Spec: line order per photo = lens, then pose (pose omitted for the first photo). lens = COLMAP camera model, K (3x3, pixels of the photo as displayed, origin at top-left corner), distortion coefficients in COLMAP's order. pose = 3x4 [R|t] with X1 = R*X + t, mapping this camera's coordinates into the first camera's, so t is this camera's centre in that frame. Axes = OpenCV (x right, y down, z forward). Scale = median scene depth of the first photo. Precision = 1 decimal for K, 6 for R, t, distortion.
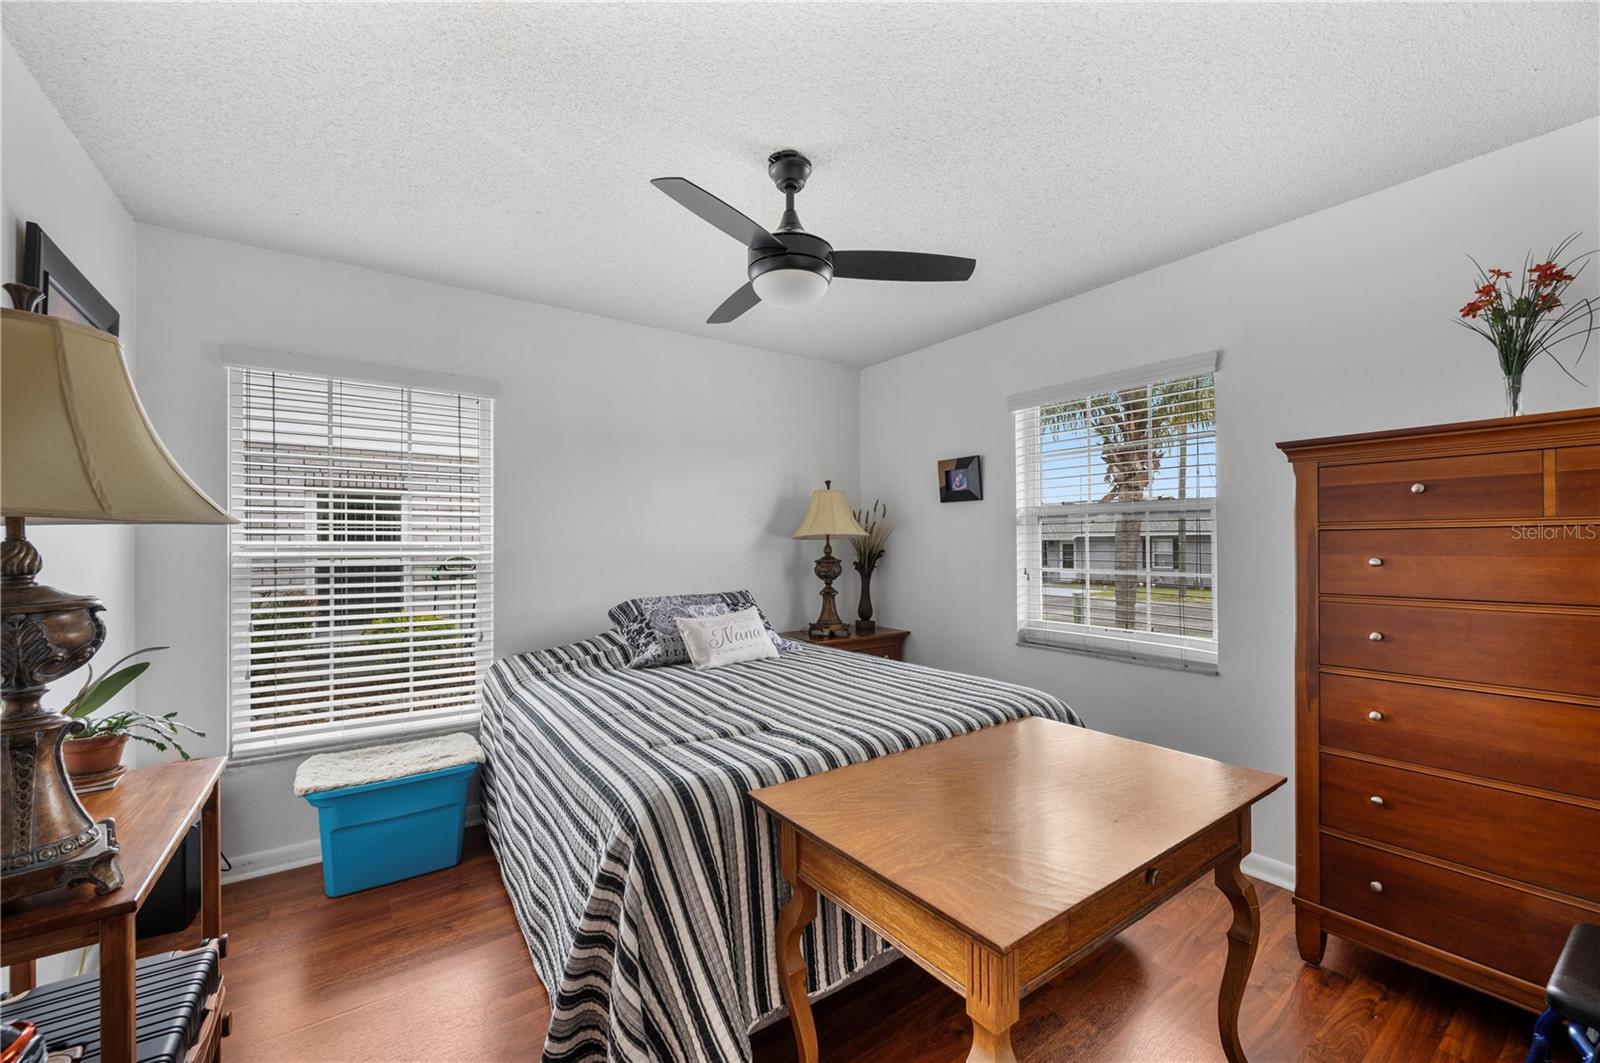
lens RADIAL K [[640.8, 0, 810.8], [0, 640.8, 537.3], [0, 0, 1]] dist [0.000574, -0.000195]
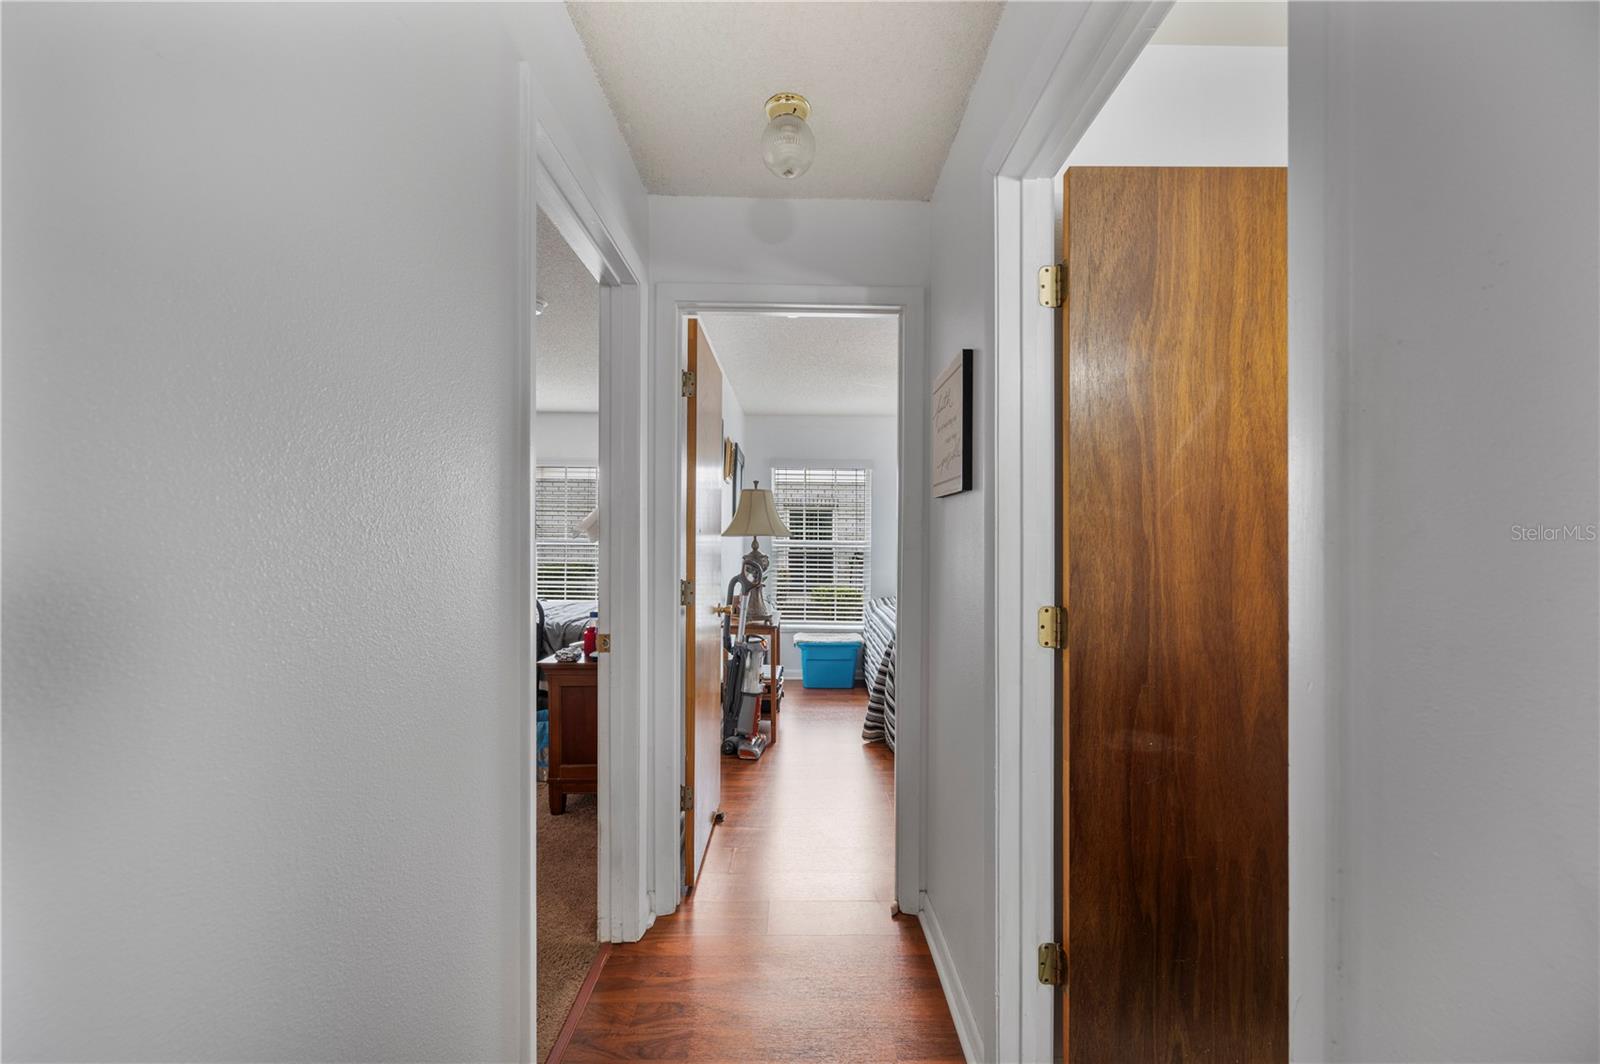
lens RADIAL K [[640.8, 0, 810.8], [0, 640.8, 537.8], [0, 0, 1]] dist [0.000574, -0.000195]
pose [[0.822682, 0.005176, -0.568478, 0.574224], [-0.002948, 0.999984, 0.004839, -0.010246], [0.568494, -0.002306, 0.822684, -0.878691]]
